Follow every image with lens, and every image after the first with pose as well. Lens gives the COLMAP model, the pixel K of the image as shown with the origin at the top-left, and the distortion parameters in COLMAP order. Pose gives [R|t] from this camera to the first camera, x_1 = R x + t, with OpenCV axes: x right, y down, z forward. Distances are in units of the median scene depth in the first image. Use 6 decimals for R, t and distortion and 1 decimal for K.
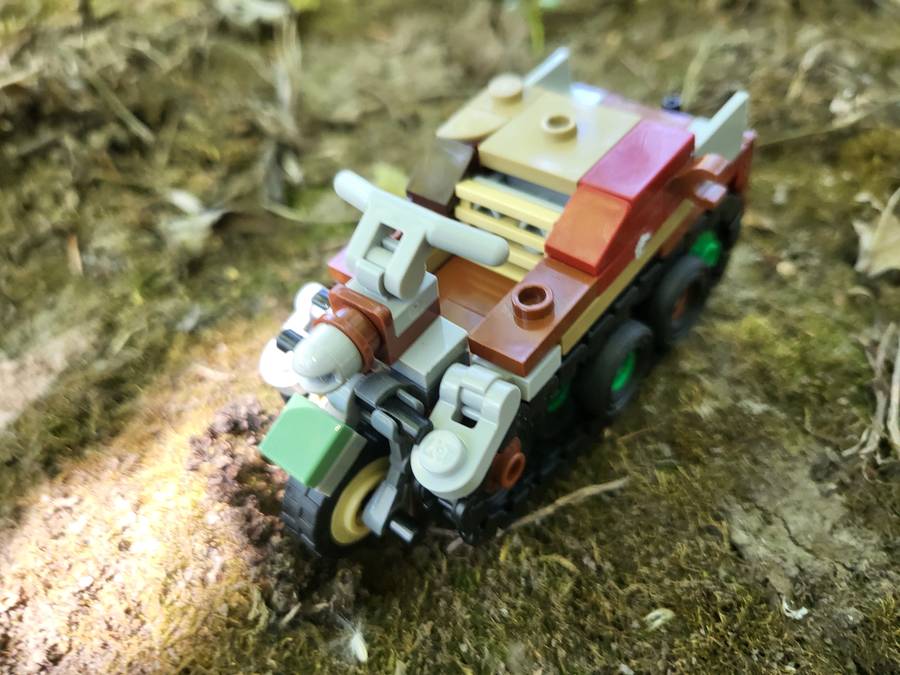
lens RADIAL K [[851.7, 0, 434.6], [0, 851.7, 338.2], [0, 0, 1]] dist [-0.138509, 0.217808]
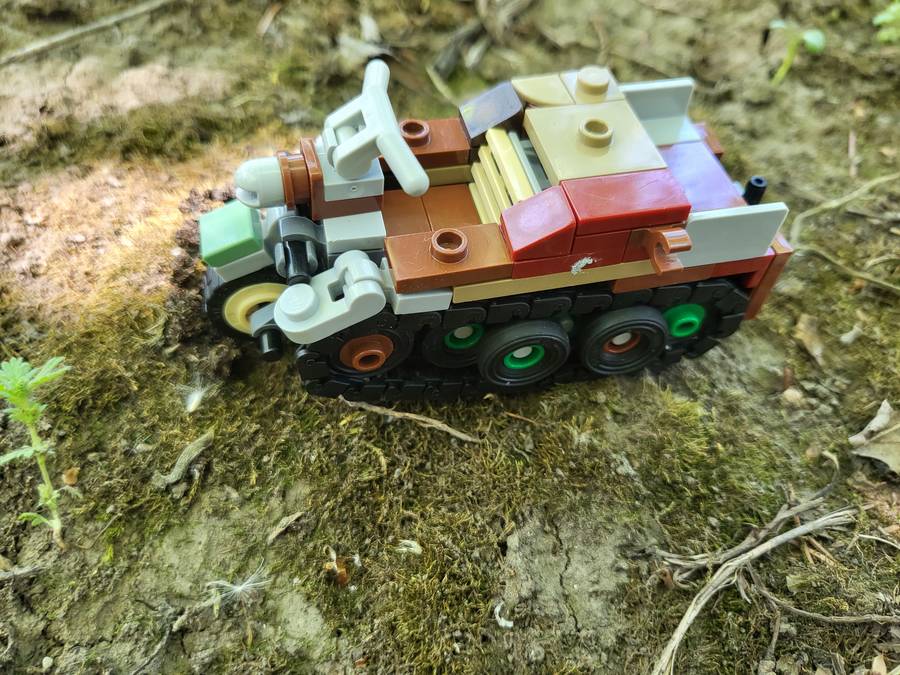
lens RADIAL K [[851.7, 0, 434.6], [0, 851.7, 338.2], [0, 0, 1]] dist [-0.138509, 0.217808]
pose [[0.778206, 0.586383, -0.224832, 0.367847], [-0.552508, 0.809461, 0.198768, -0.135201], [0.298547, -0.030461, 0.953909, -0.072973]]
